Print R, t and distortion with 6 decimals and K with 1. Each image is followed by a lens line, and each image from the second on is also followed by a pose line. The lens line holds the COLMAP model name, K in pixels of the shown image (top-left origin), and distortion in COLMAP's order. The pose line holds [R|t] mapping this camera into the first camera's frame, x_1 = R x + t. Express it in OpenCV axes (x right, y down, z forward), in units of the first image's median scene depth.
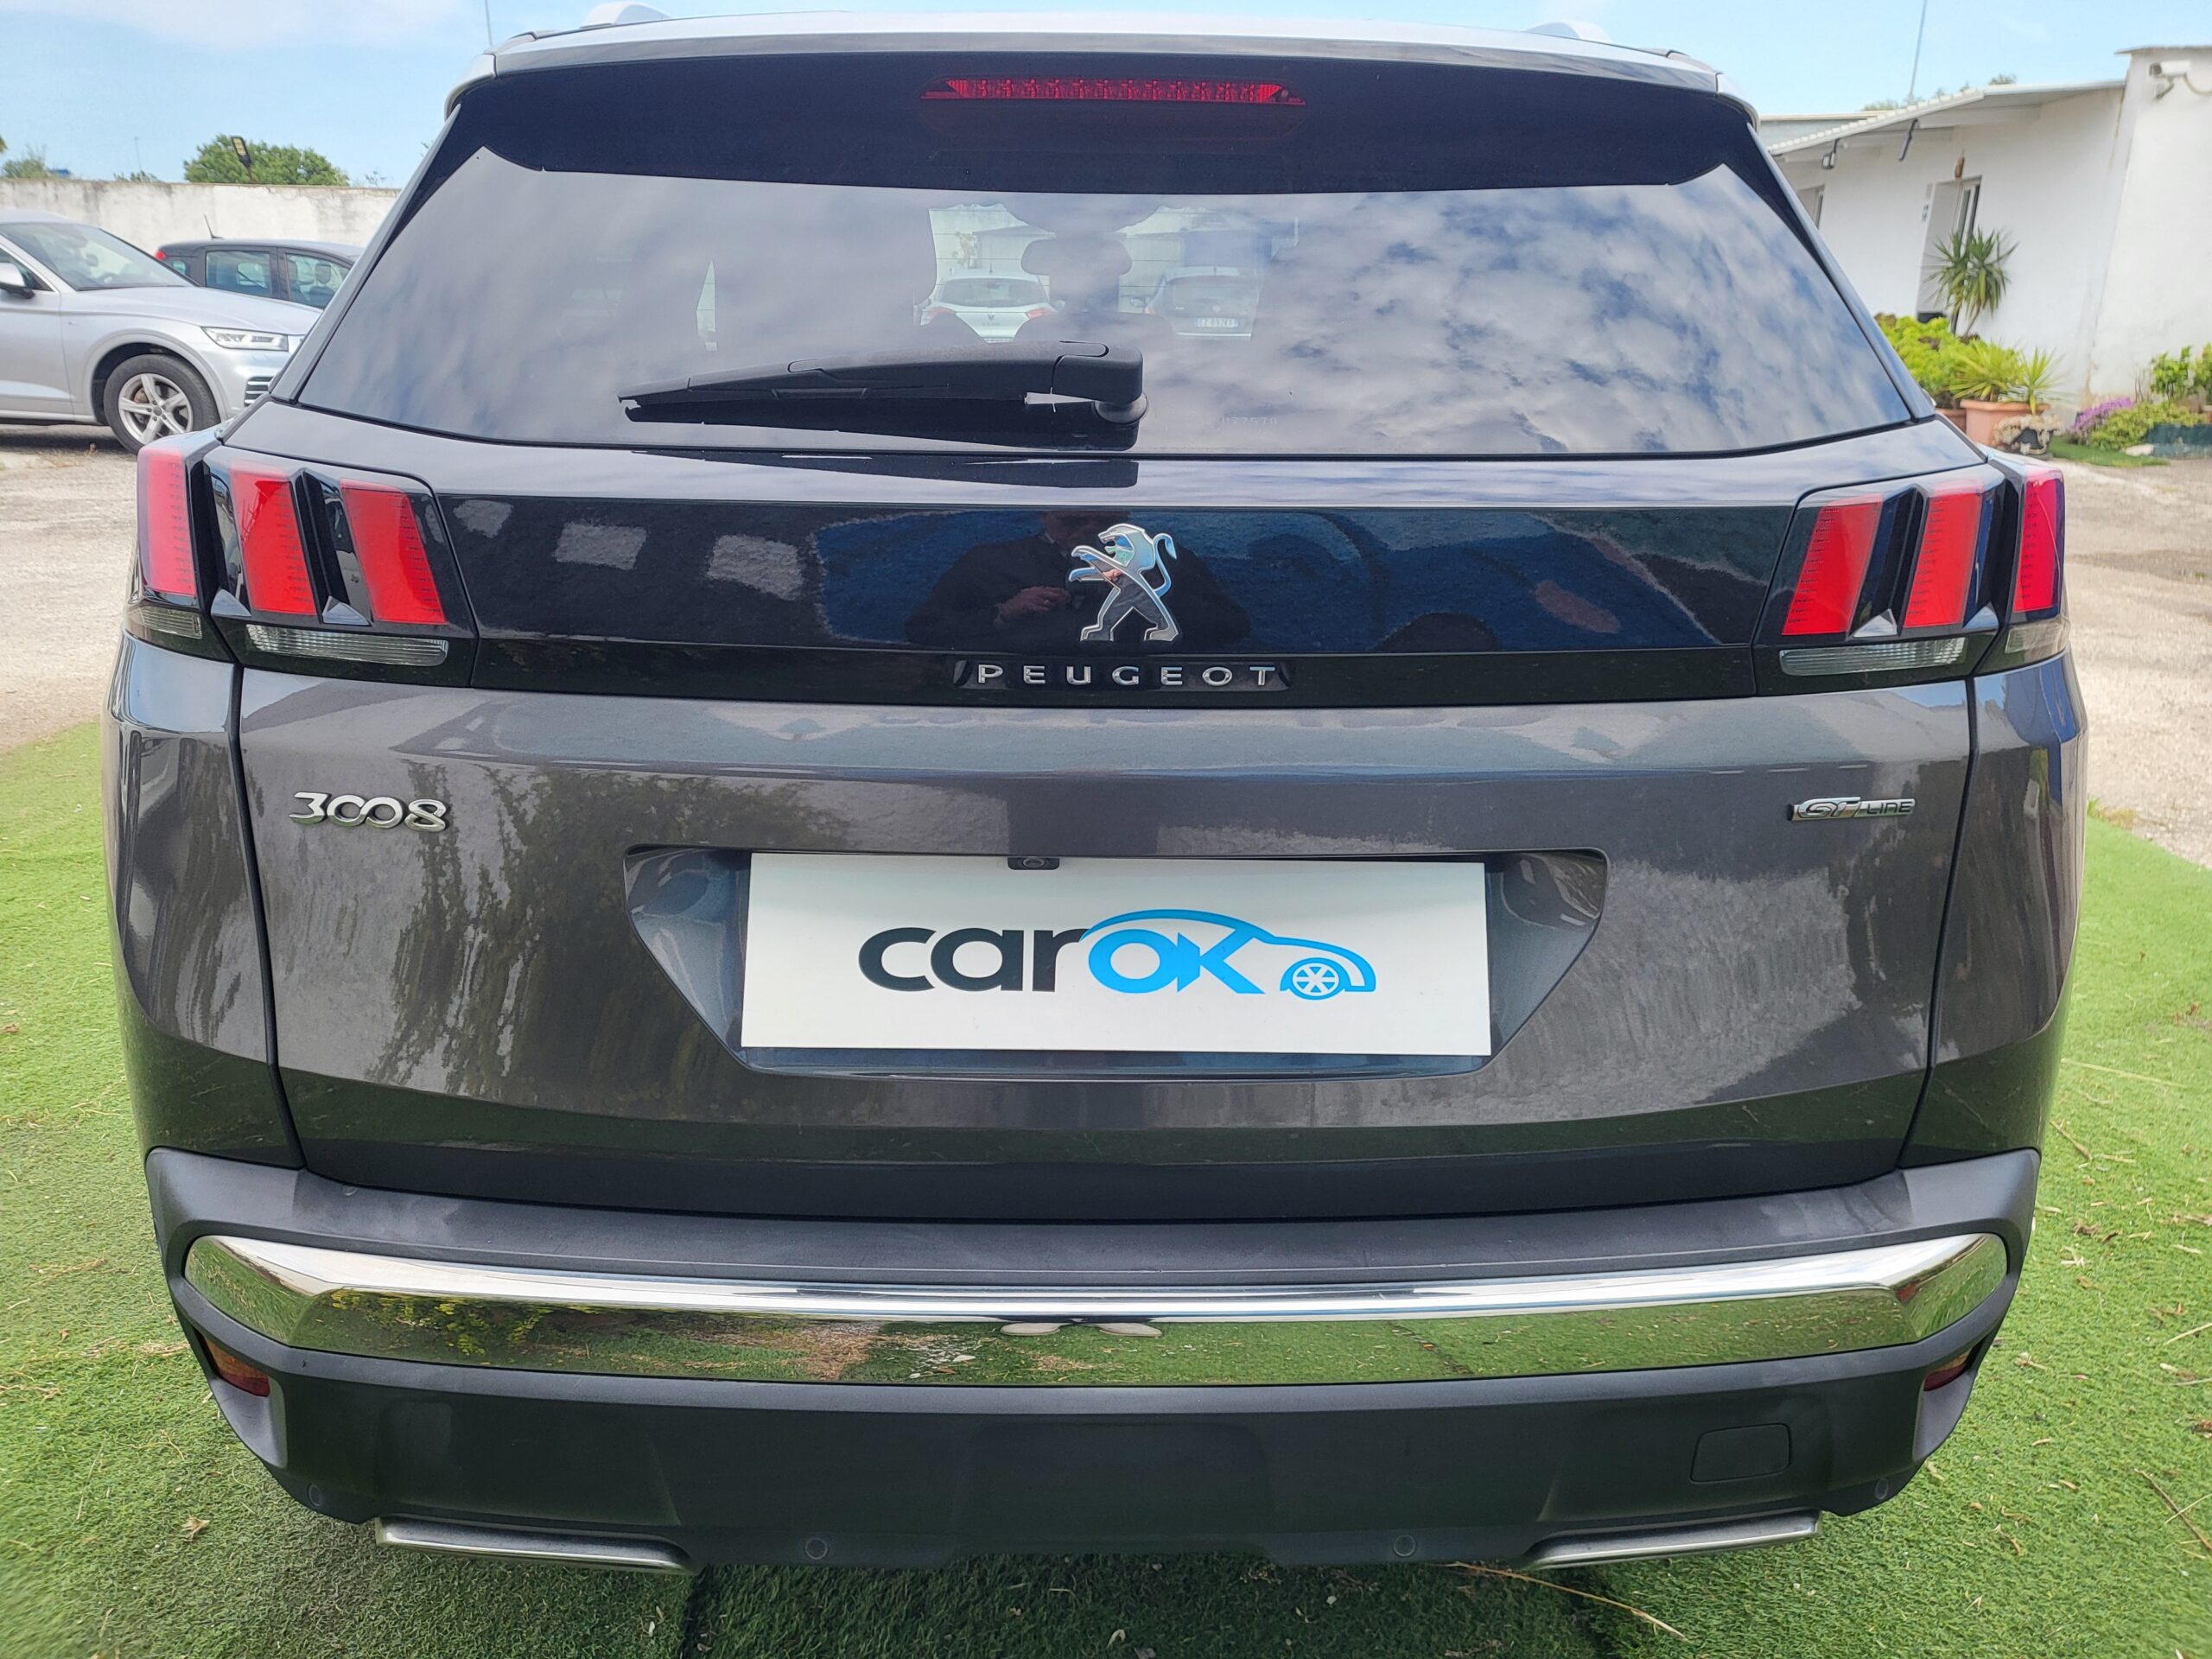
lens RADIAL K [[1736.5, 0, 1076.9], [0, 1736.5, 826.2], [0, 0, 1]] dist [-0.025335, 0.050532]
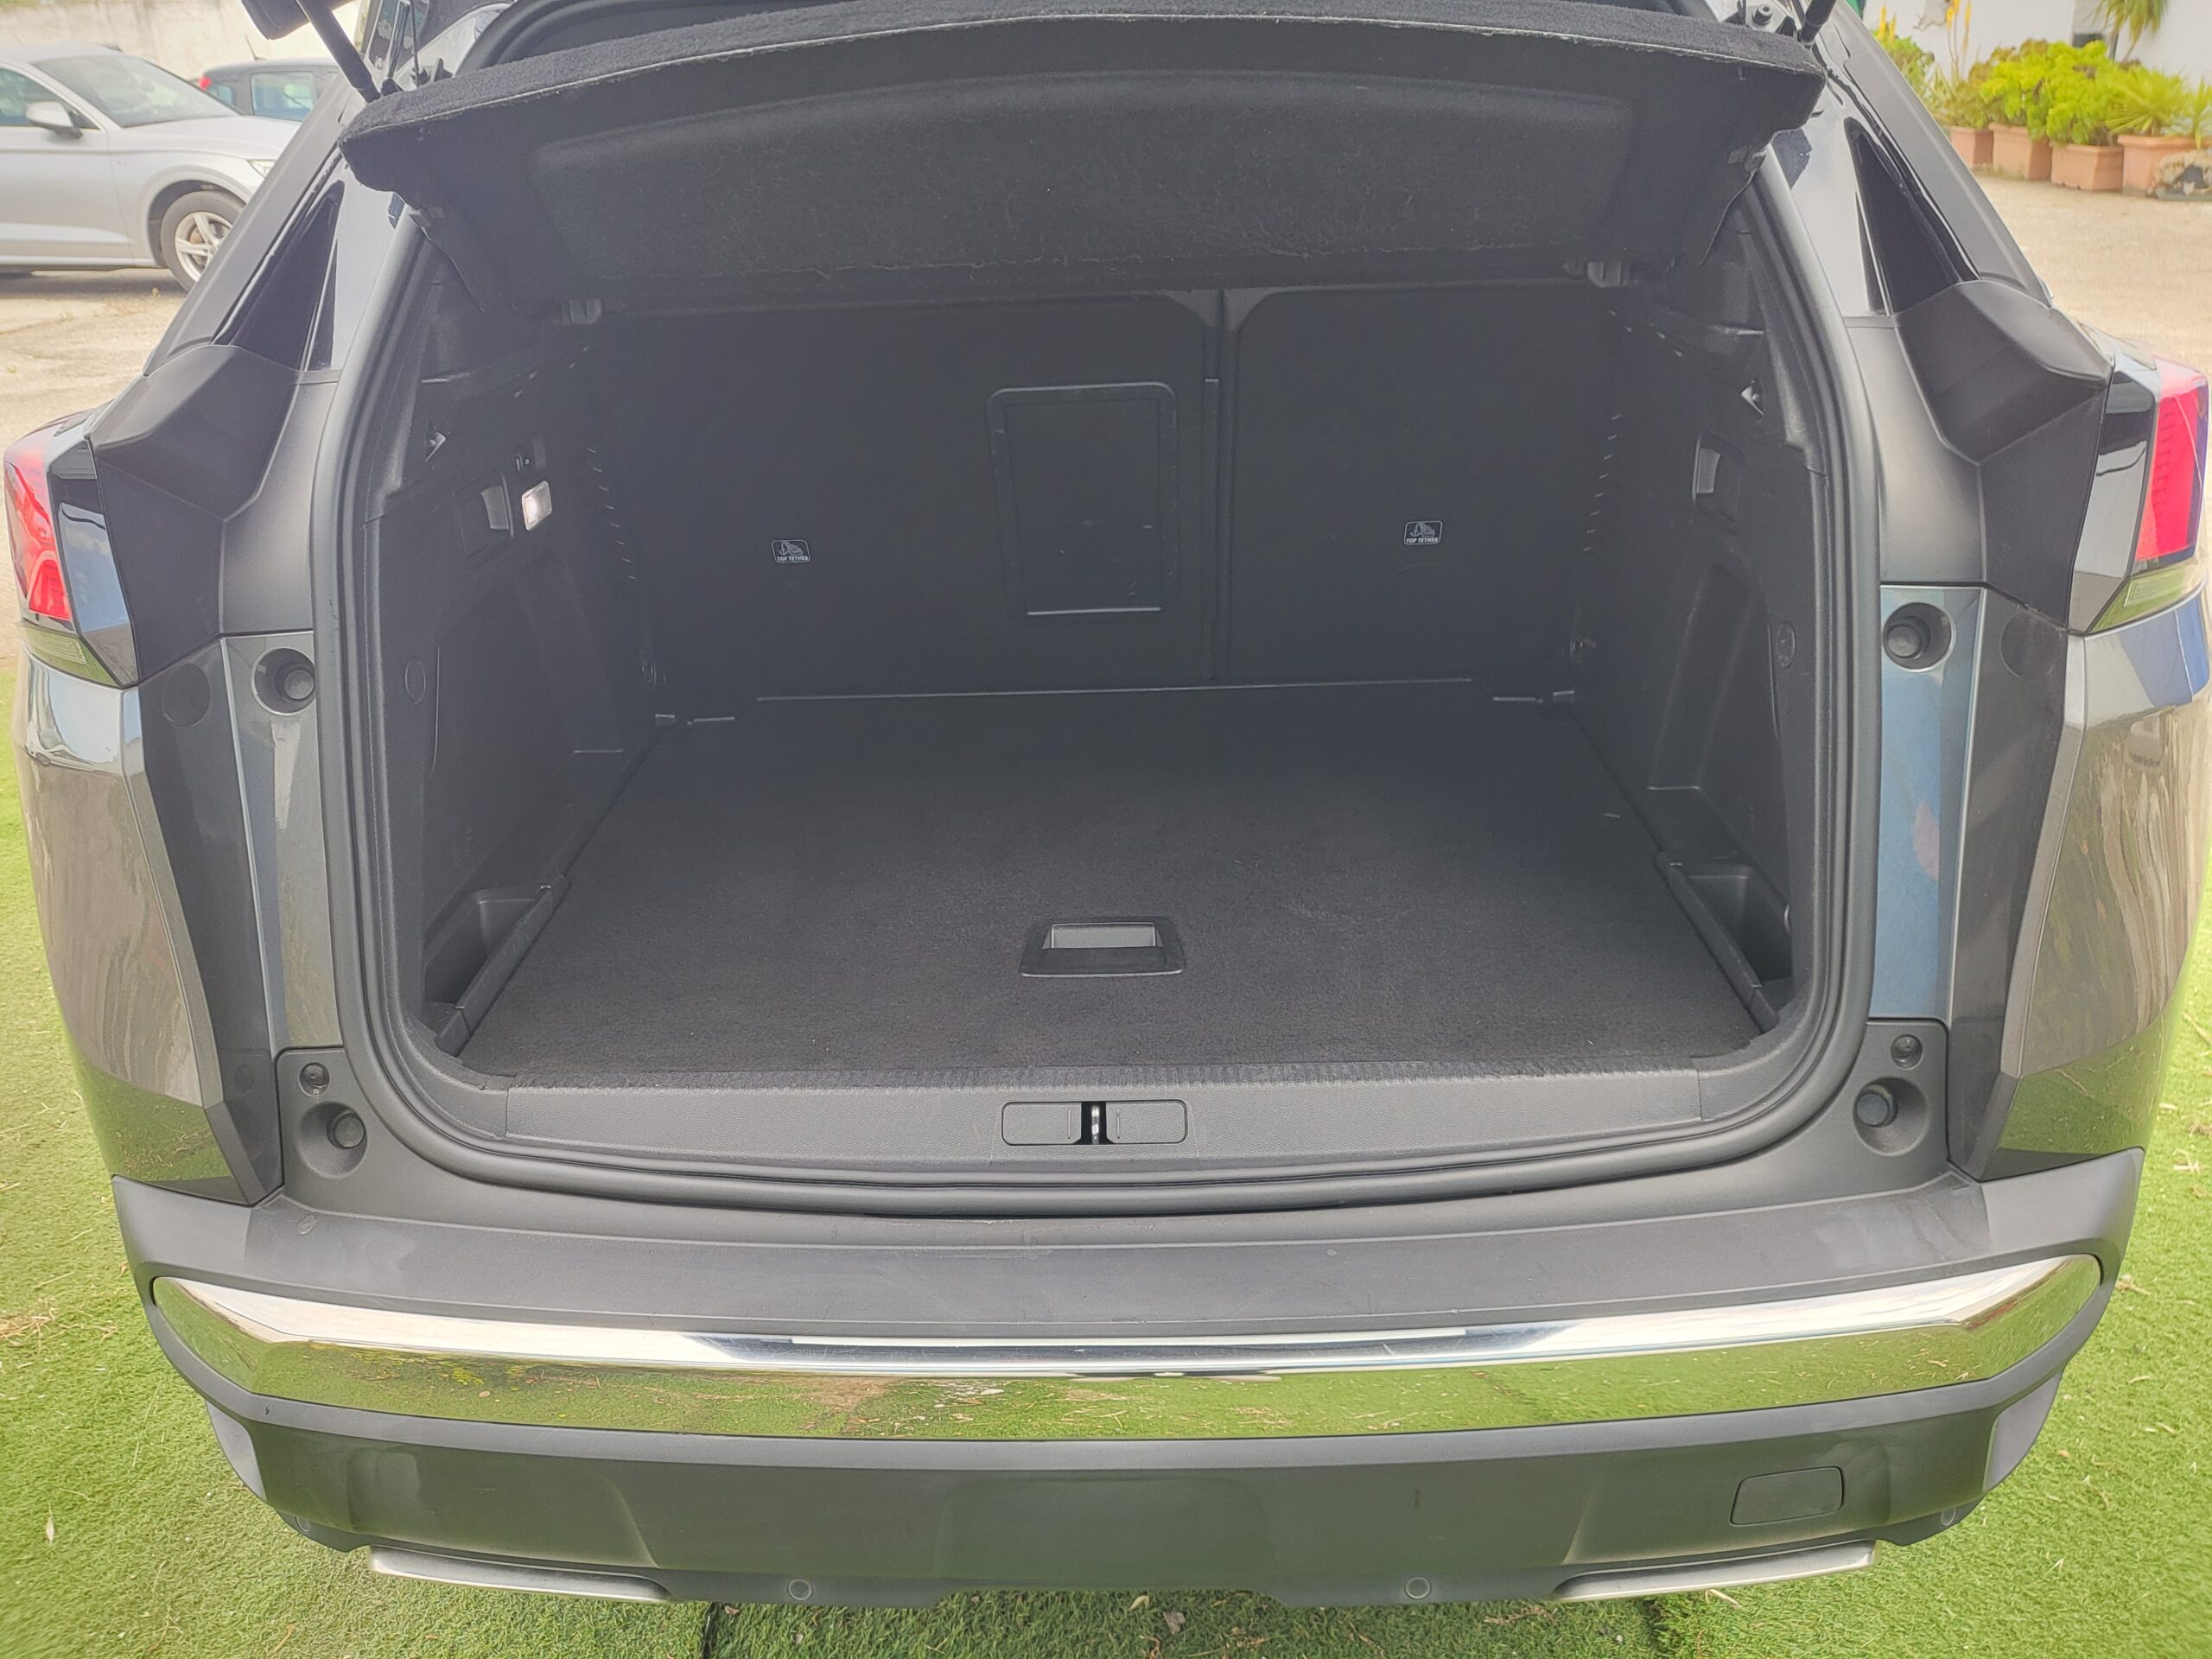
lens RADIAL K [[1703.4, 0, 1070.1], [0, 1703.4, 821.0], [0, 0, 1]] dist [0.016765, -0.003312]
pose [[0.997266, -0.025492, -0.069365, 0.055449], [0.034118, 0.991421, 0.126175, -0.088674], [0.065553, -0.128196, 0.989580, 0.088427]]
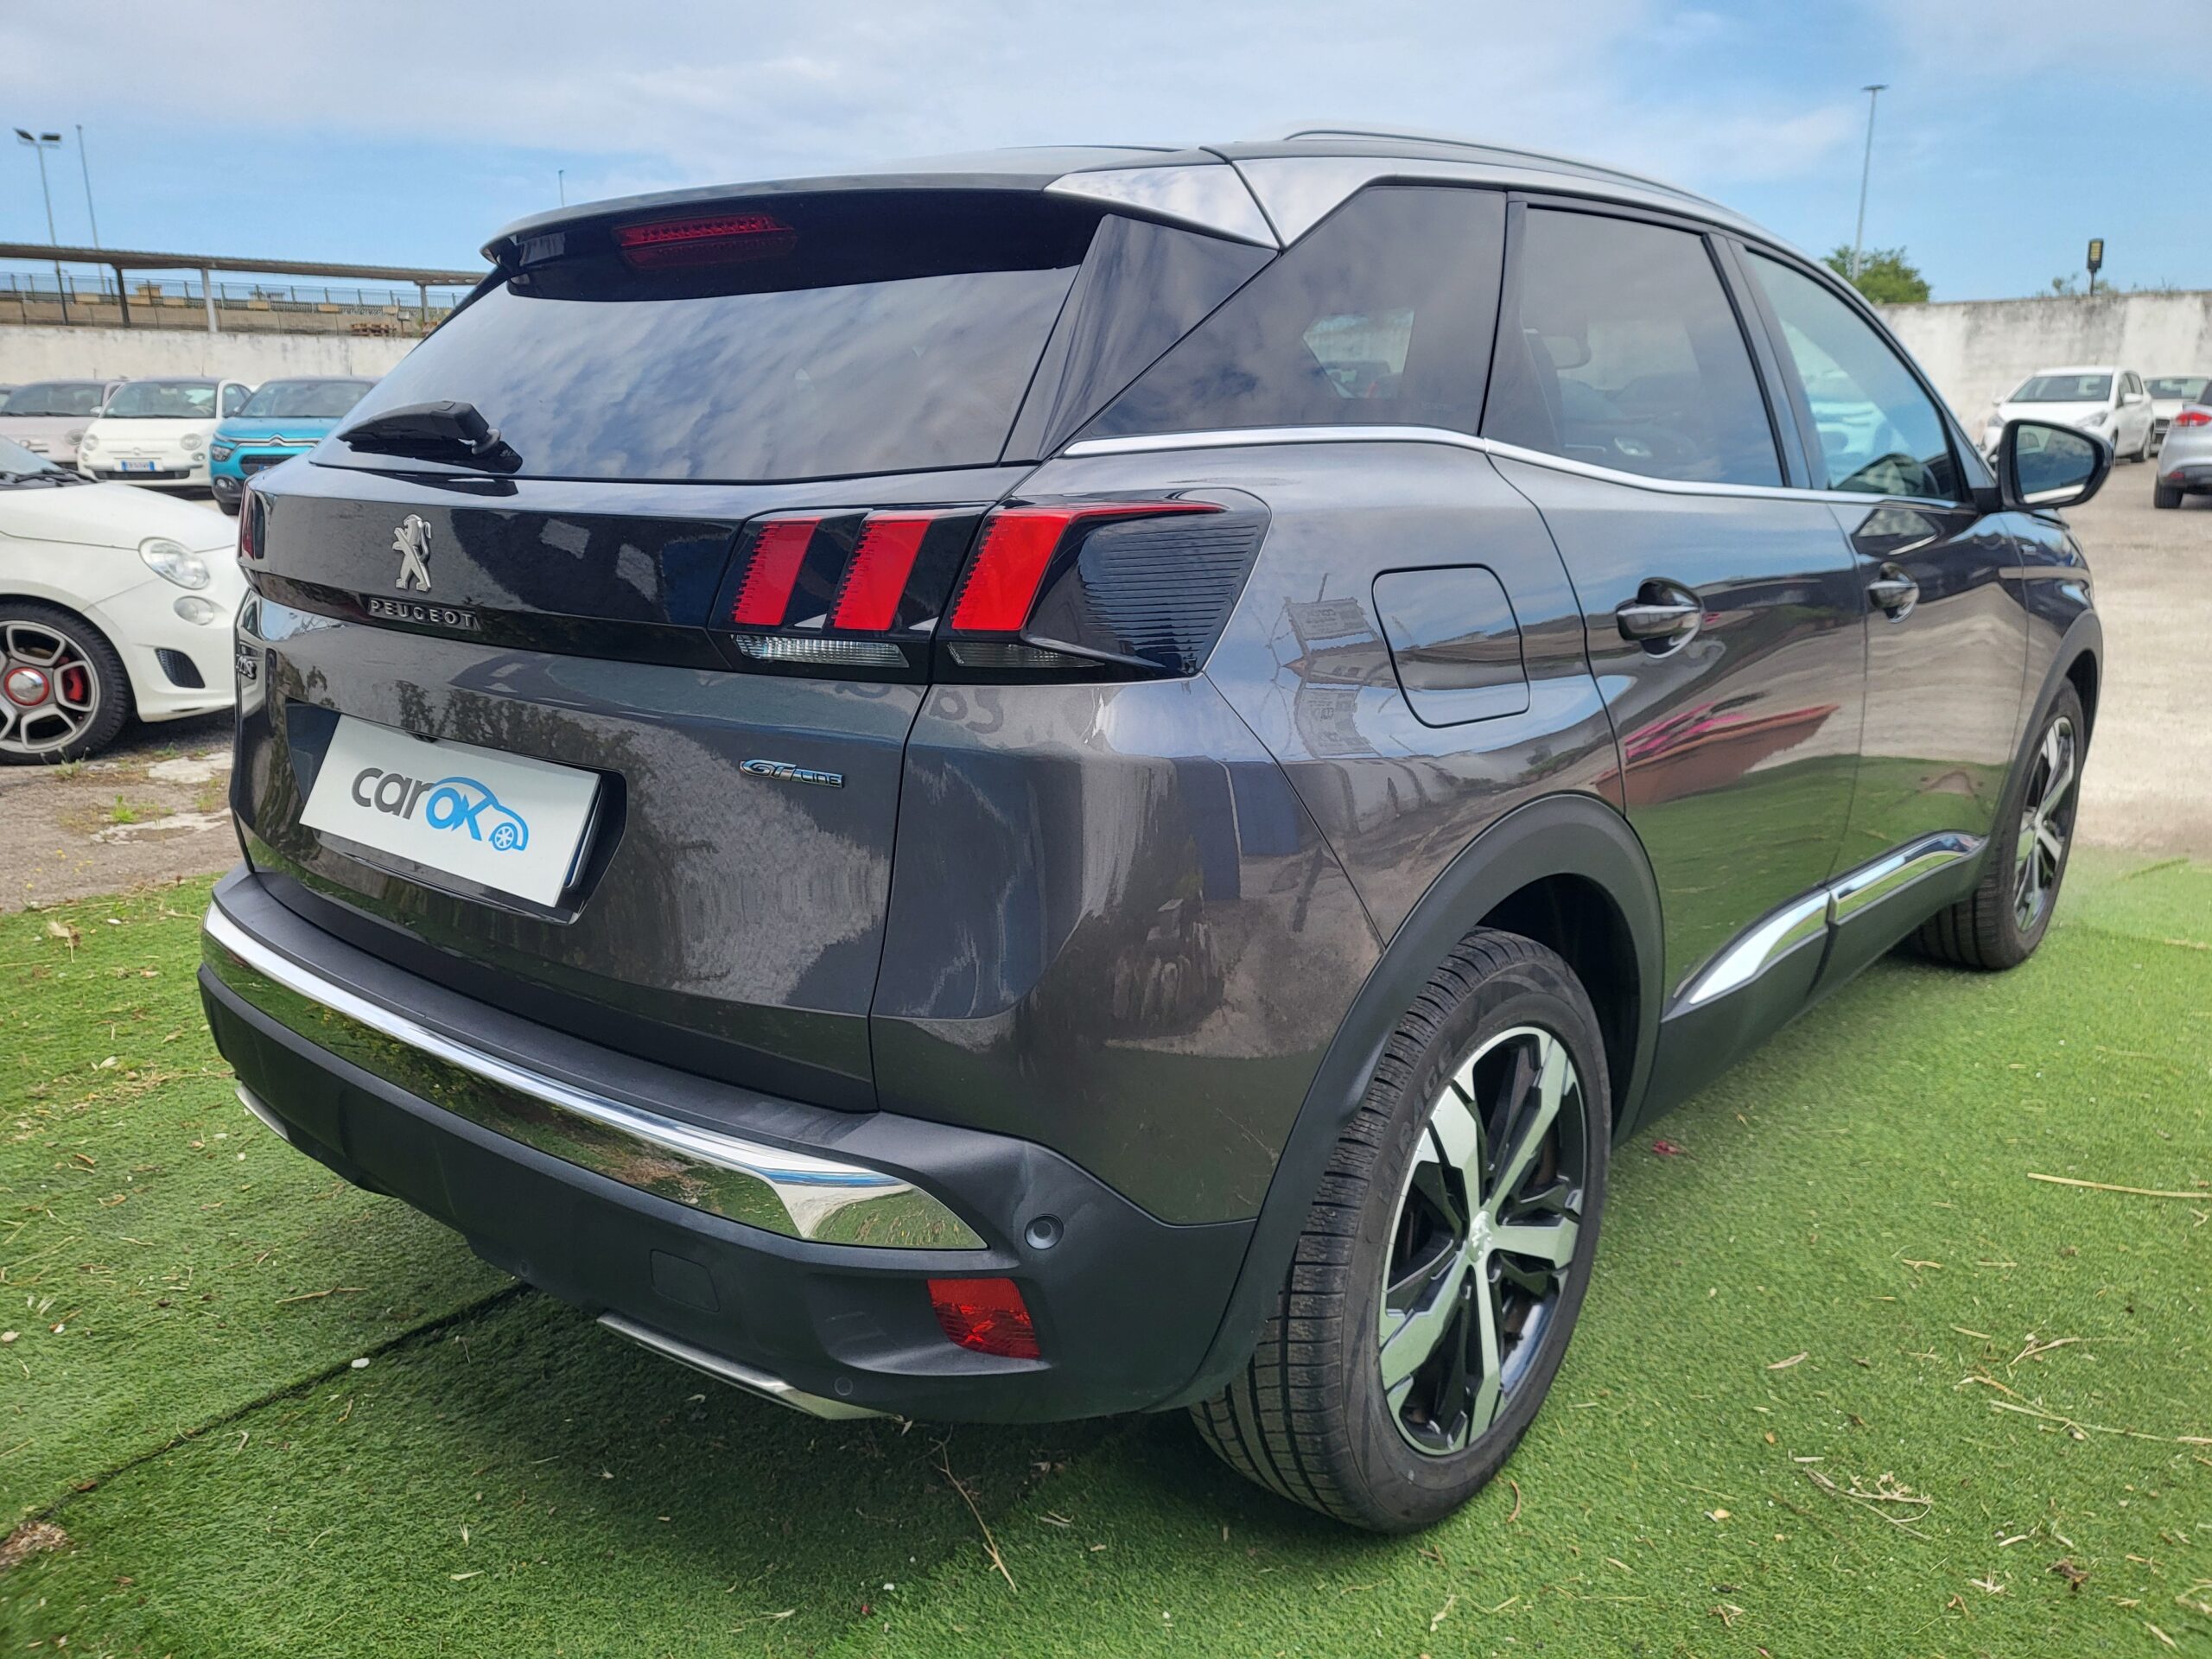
lens RADIAL K [[1736.5, 0, 1076.9], [0, 1736.5, 826.2], [0, 0, 1]] dist [-0.025335, 0.050532]
pose [[0.759253, 0.144651, -0.634517, 0.978732], [-0.182326, 0.983220, 0.005976, -0.011014], [0.624734, 0.111152, 0.772886, 0.127792]]
